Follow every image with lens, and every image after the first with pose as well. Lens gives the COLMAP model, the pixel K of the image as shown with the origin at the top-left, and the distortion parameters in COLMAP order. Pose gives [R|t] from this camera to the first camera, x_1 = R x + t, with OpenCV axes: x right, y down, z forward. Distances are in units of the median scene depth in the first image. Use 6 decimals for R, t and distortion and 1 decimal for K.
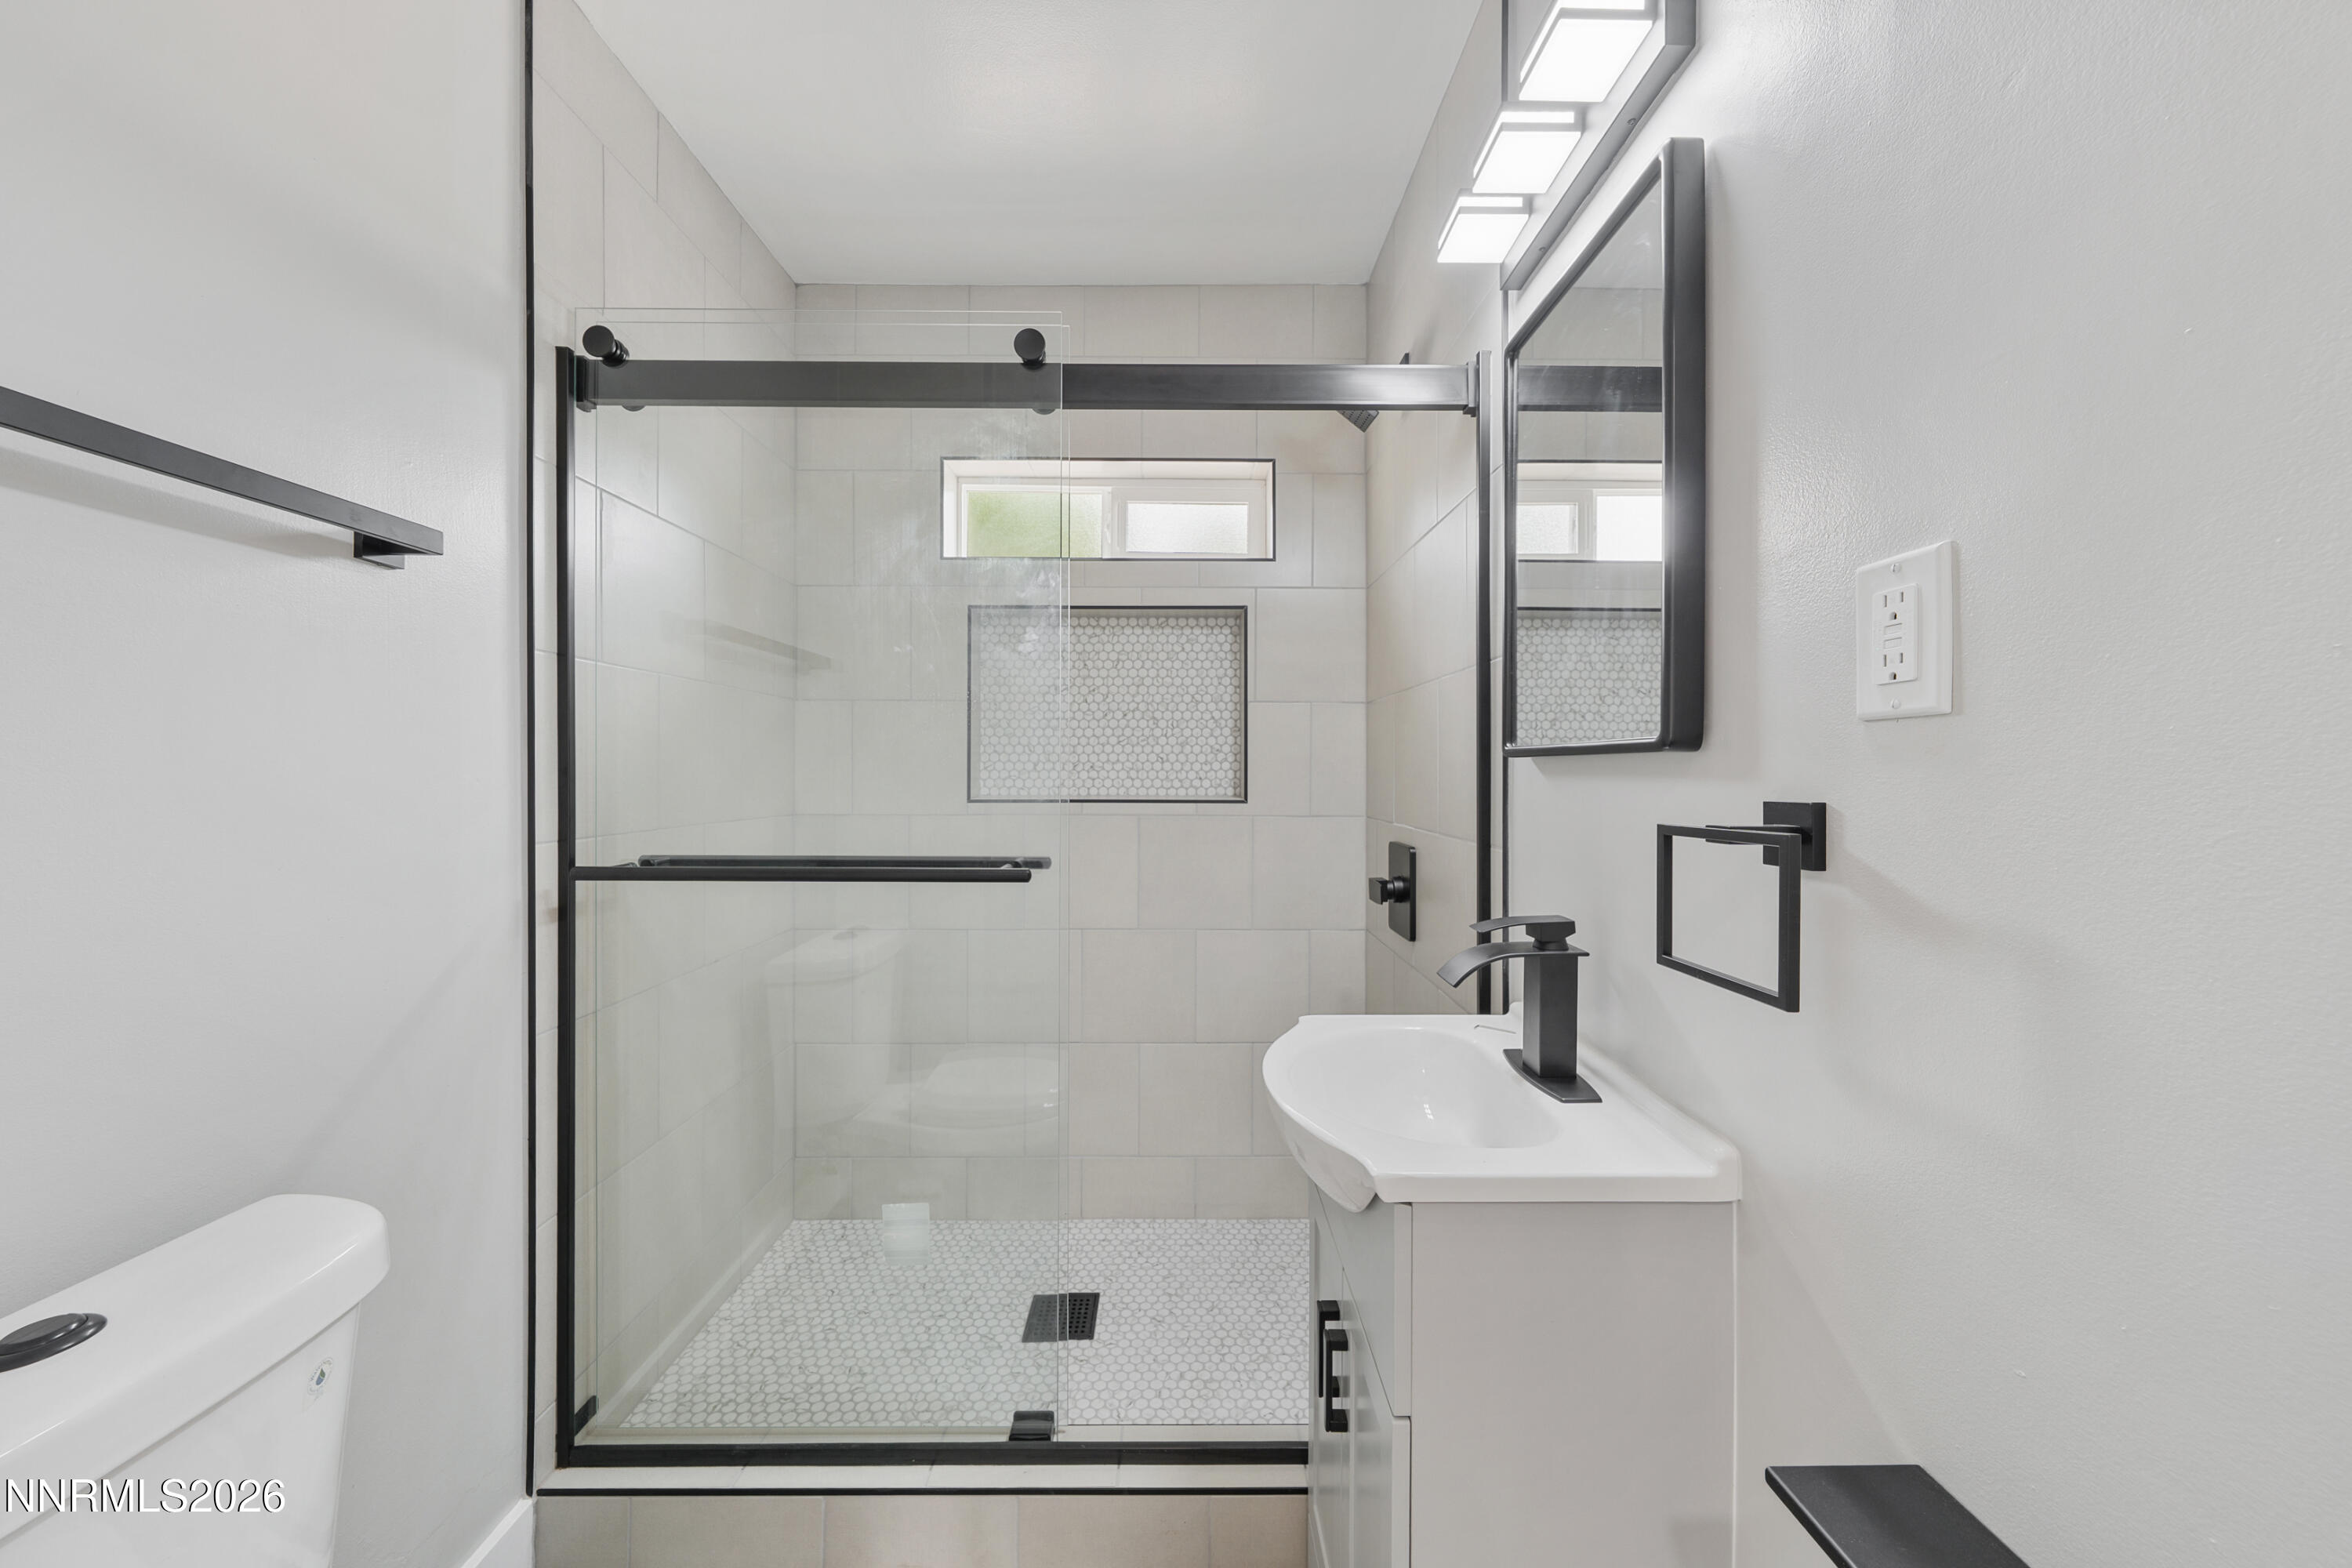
lens RADIAL K [[809.6, 0, 1205.7], [0, 809.6, 767.1], [0, 0, 1]] dist [-0.000769, -0.000257]
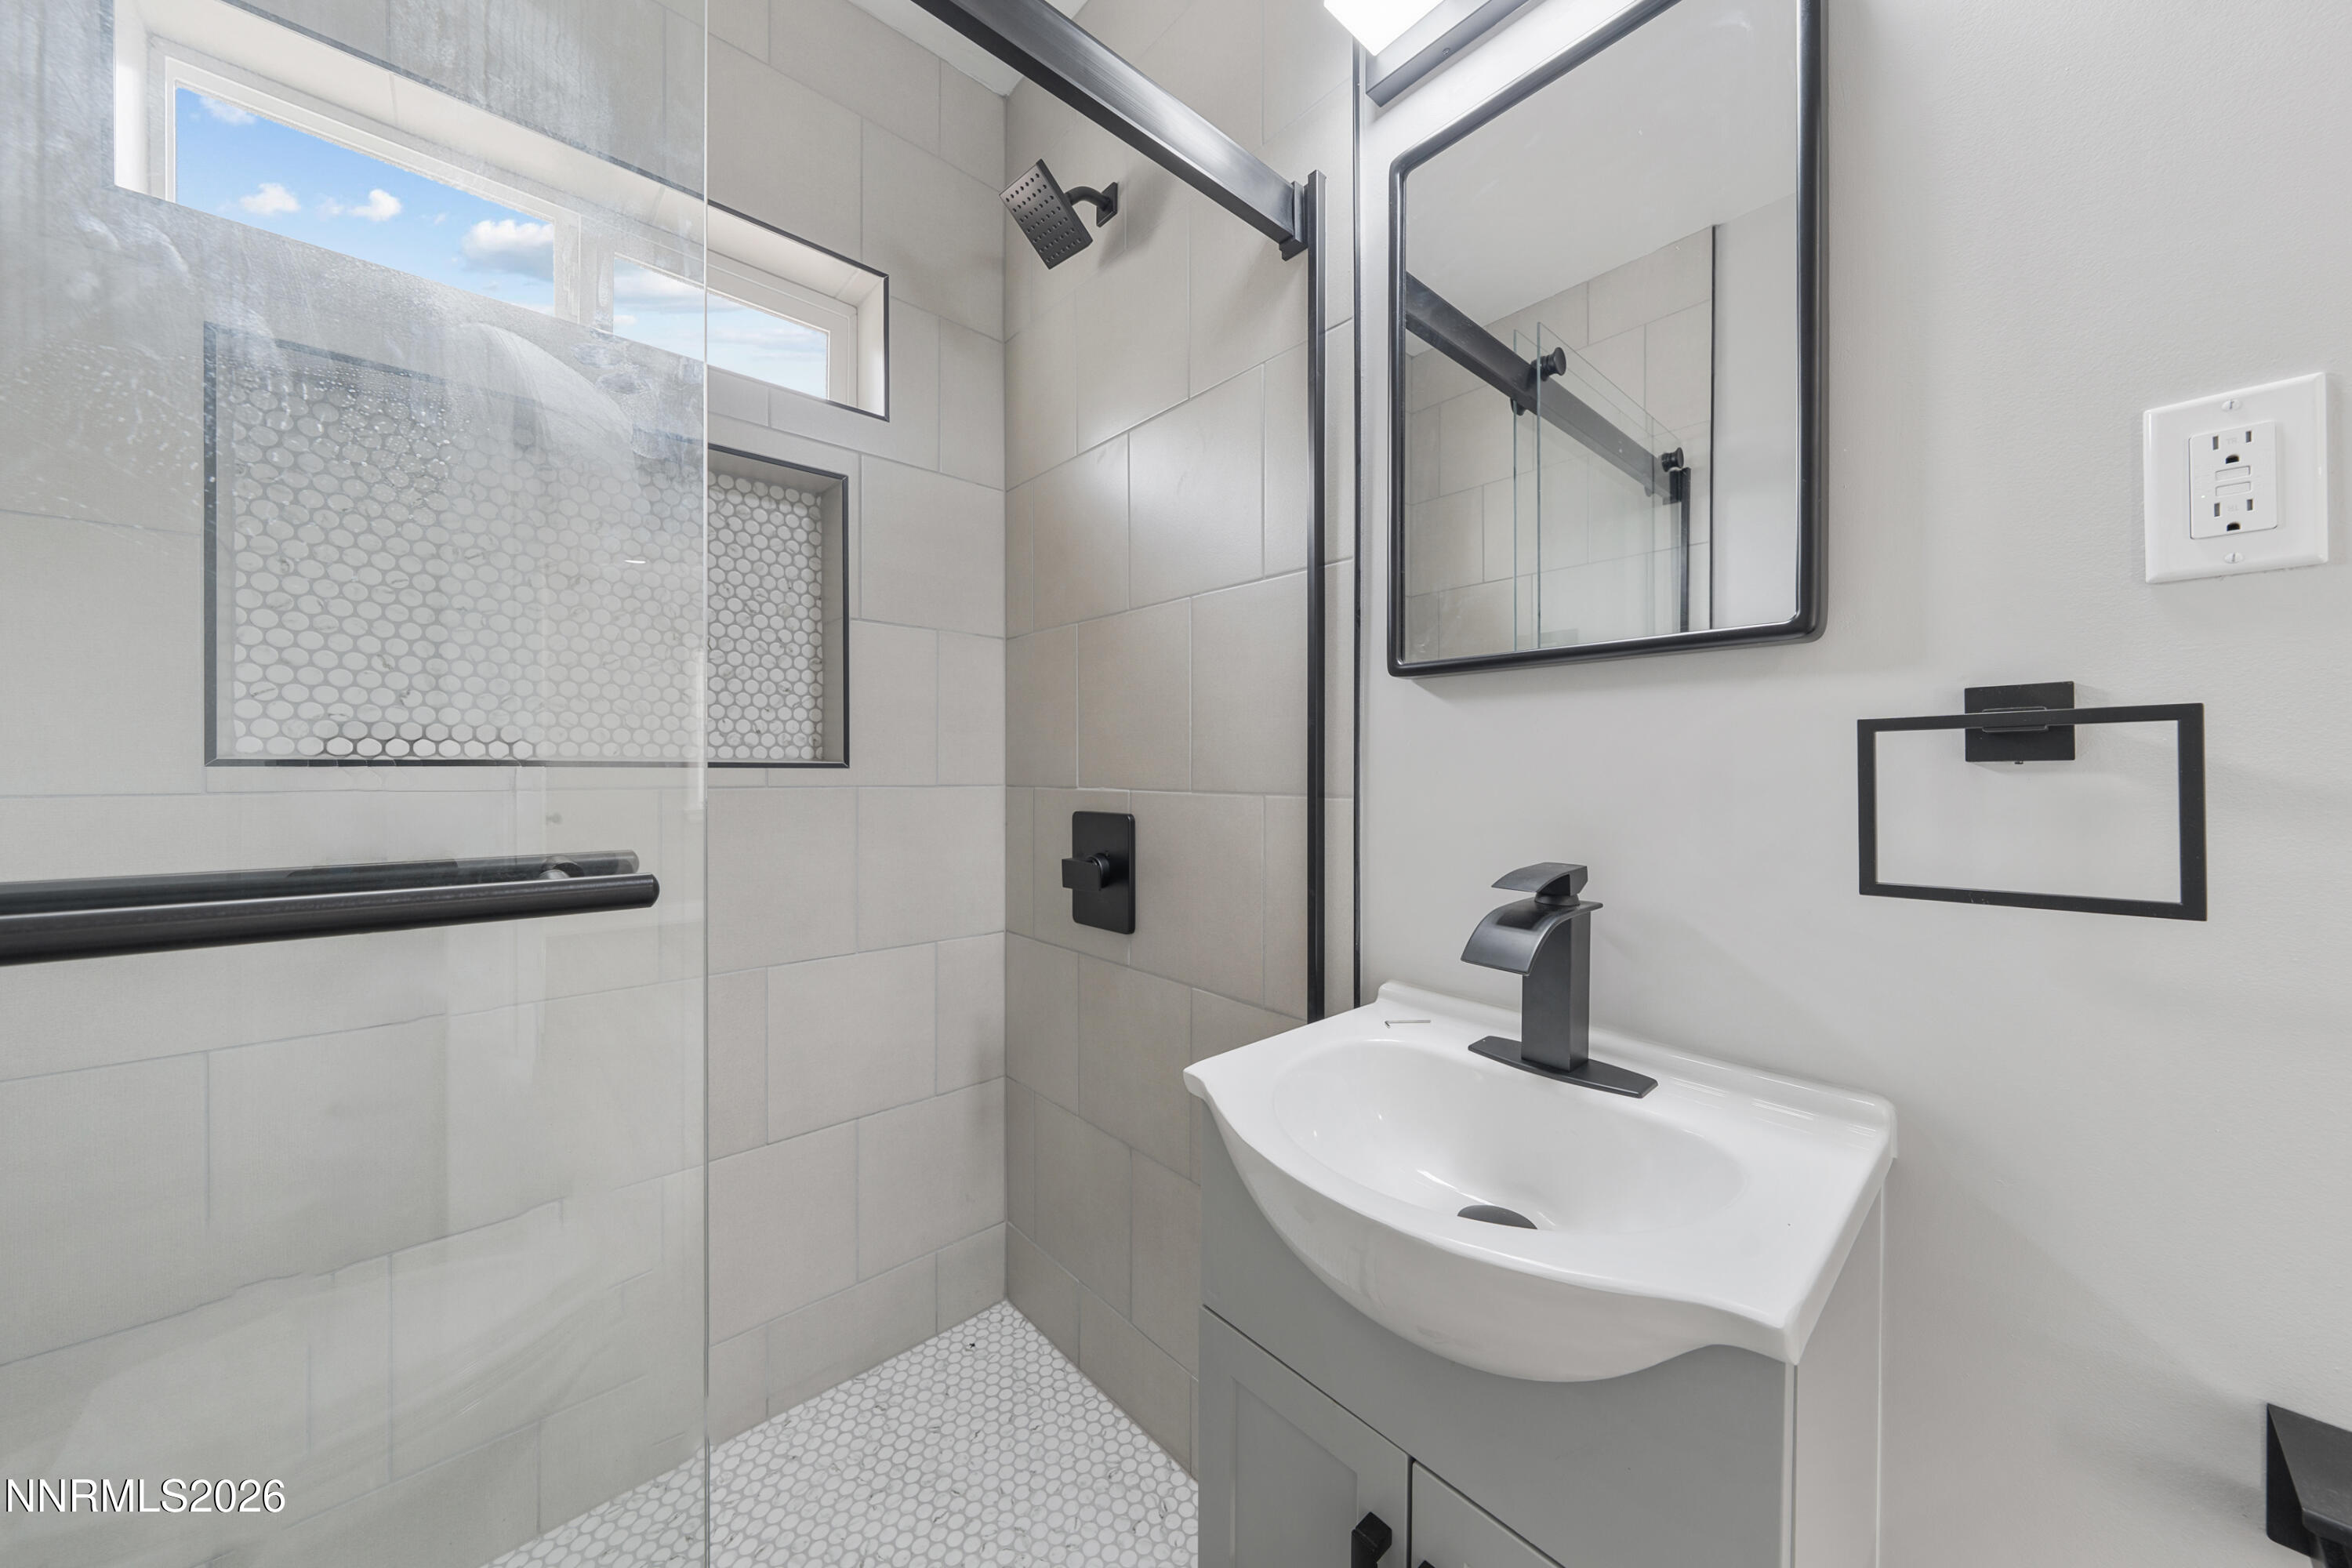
lens RADIAL K [[801.5, 0, 1214.4], [0, 801.5, 768.1], [0, 0, 1]] dist [-0.002133, -0.000332]
pose [[0.755857, -0.003634, 0.654726, -0.153423], [-0.000305, 0.999983, 0.005902, 0.040033], [-0.654736, -0.004661, 0.755843, 0.288478]]
